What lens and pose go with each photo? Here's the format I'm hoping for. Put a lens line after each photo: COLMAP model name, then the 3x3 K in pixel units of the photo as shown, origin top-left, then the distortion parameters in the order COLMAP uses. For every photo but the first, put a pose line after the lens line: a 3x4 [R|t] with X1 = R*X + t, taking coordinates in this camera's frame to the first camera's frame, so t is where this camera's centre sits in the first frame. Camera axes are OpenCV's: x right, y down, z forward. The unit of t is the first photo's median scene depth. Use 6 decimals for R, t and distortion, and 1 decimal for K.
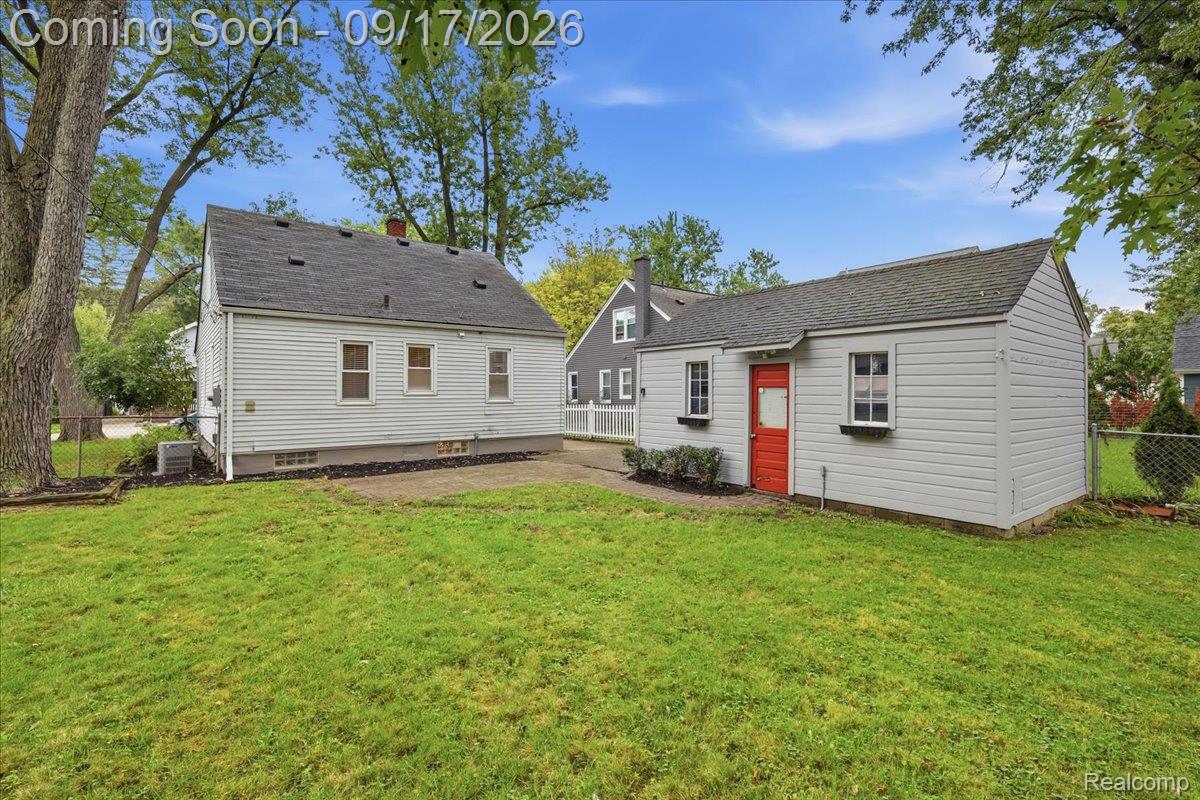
lens RADIAL K [[539.8, 0, 598.5], [0, 539.8, 389.7], [0, 0, 1]] dist [0.001457, 0.000337]
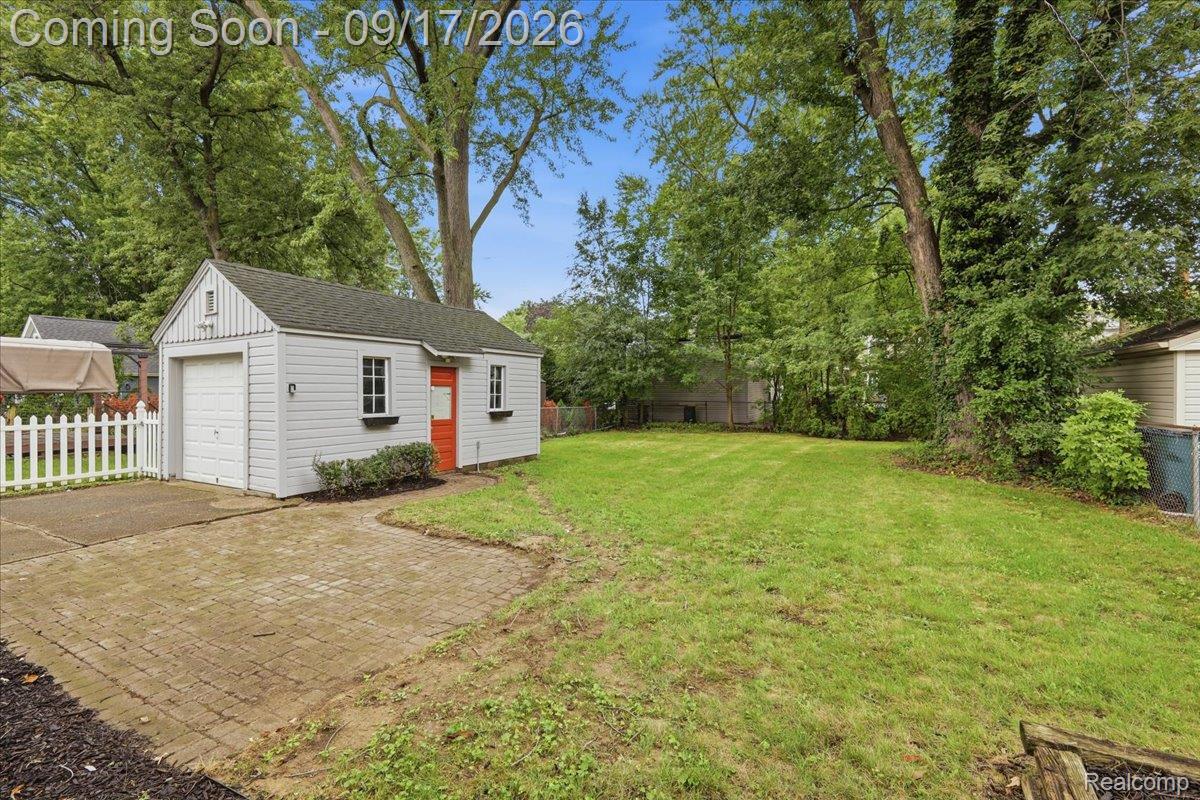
lens RADIAL K [[528.8, 0, 600.0], [0, 528.8, 395.8], [0, 0, 1]] dist [0.002837, -0.000131]
pose [[-0.389017, -0.007008, 0.921204, -0.618417], [-0.004467, 0.999974, 0.005721, 0.006170], [-0.921220, -0.001889, -0.389038, 0.761738]]
